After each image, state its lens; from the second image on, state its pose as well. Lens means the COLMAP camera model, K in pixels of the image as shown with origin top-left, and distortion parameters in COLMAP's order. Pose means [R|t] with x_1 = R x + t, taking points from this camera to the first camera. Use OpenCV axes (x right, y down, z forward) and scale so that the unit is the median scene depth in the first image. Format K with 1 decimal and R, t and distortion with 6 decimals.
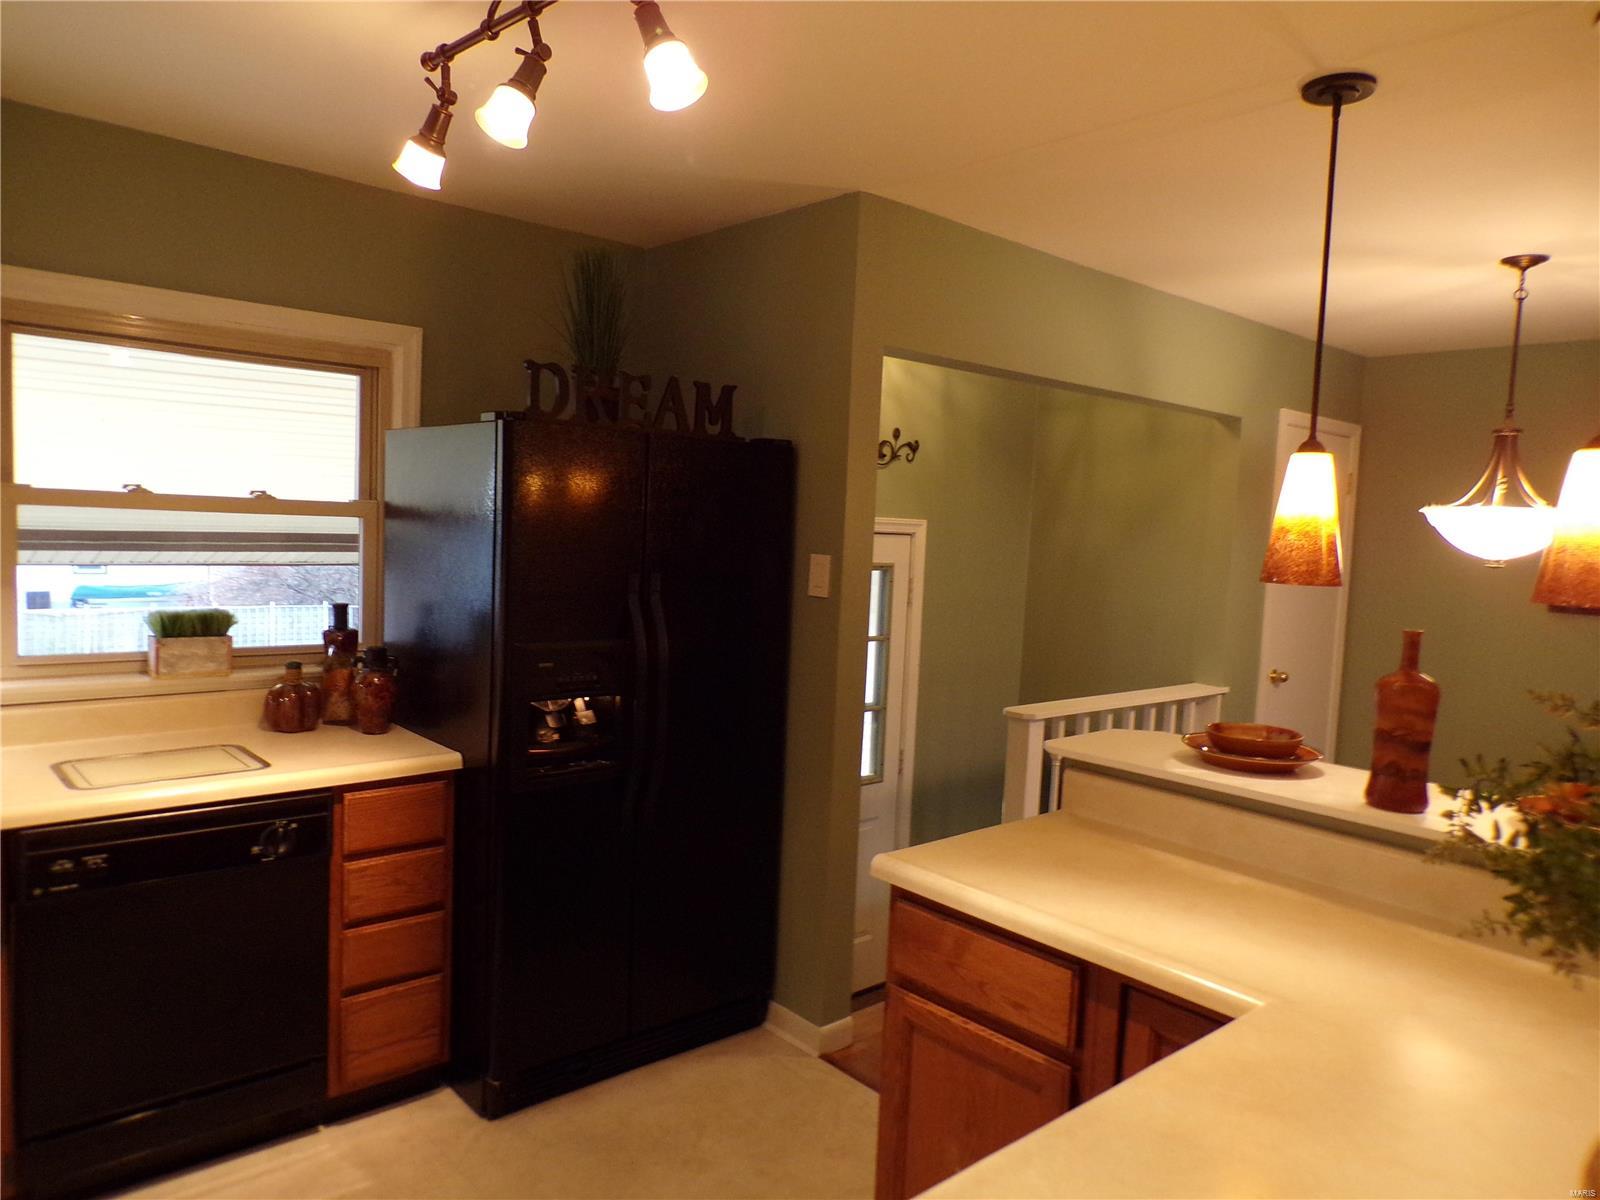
lens RADIAL K [[1089.2, 0, 796.3], [0, 1089.2, 604.6], [0, 0, 1]] dist [-0.021113, 0.032582]
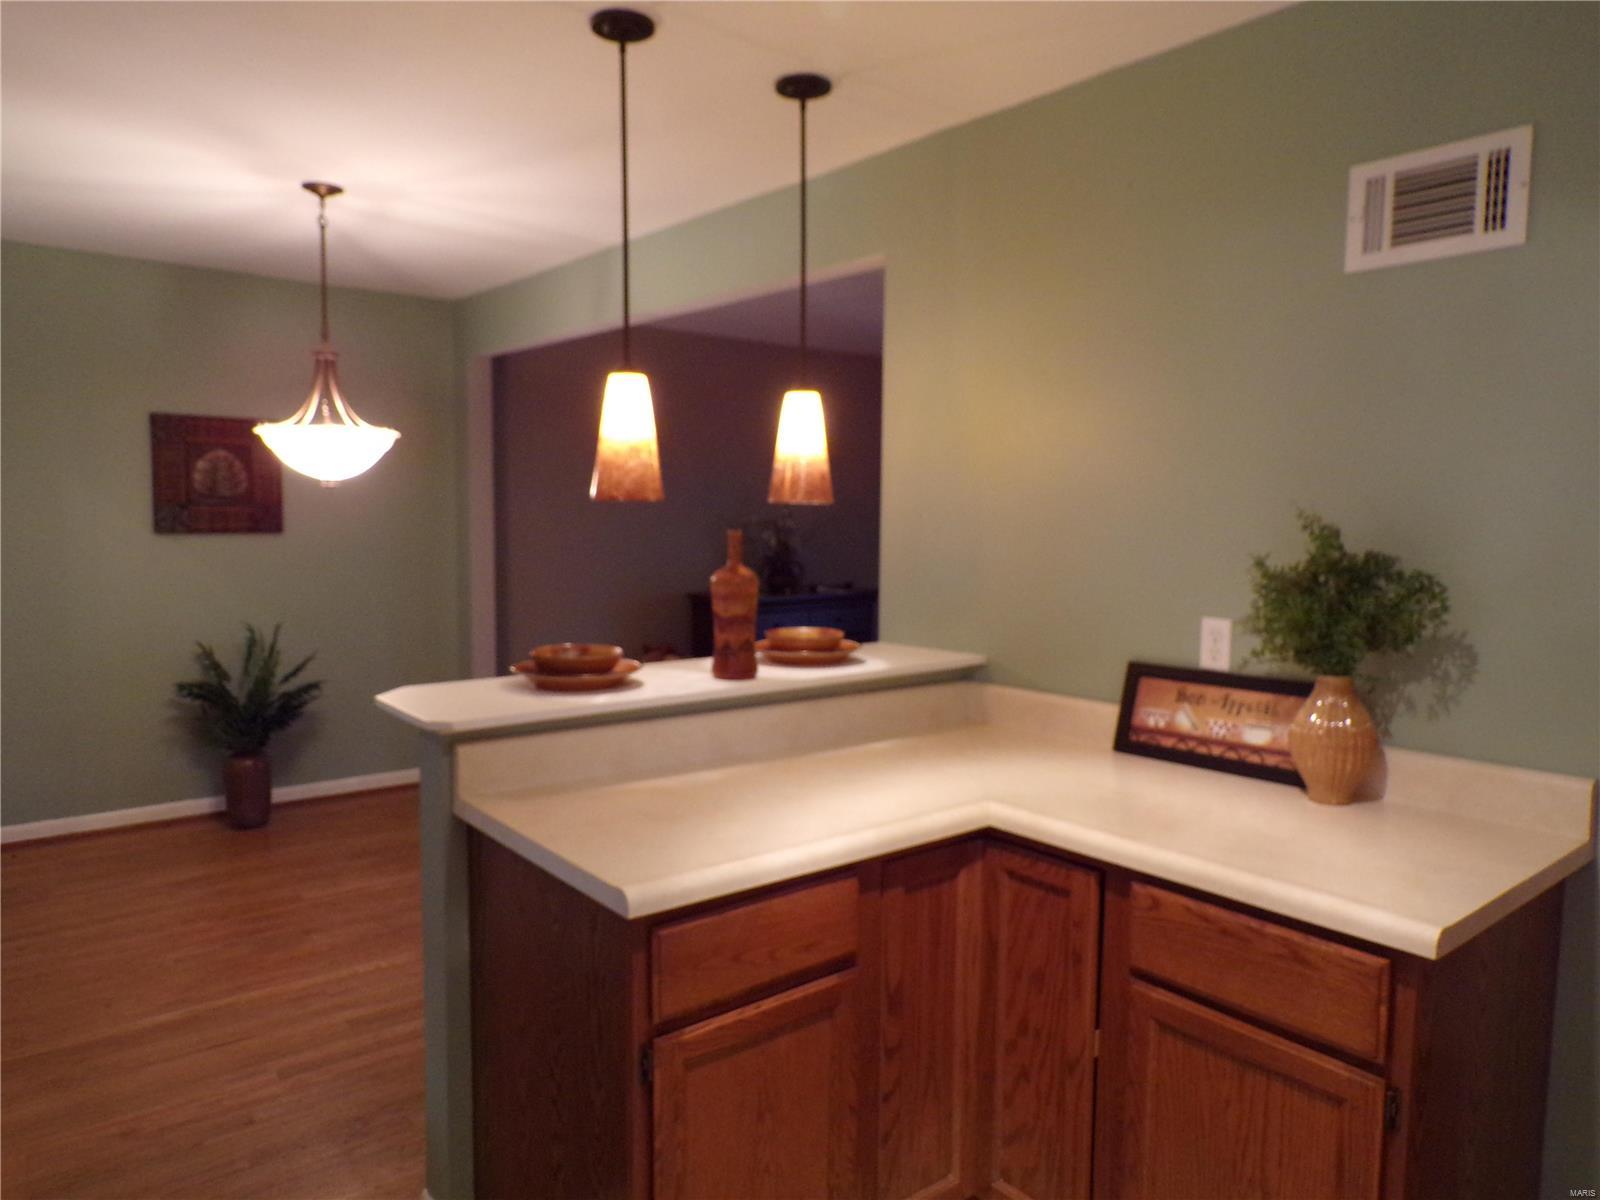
lens RADIAL K [[1089.2, 0, 796.3], [0, 1089.2, 604.6], [0, 0, 1]] dist [-0.021113, 0.032582]
pose [[0.020250, -0.132037, 0.991038, -0.469857], [0.059276, 0.989656, 0.130641, -0.037923], [-0.998036, 0.056099, 0.027867, 0.638370]]
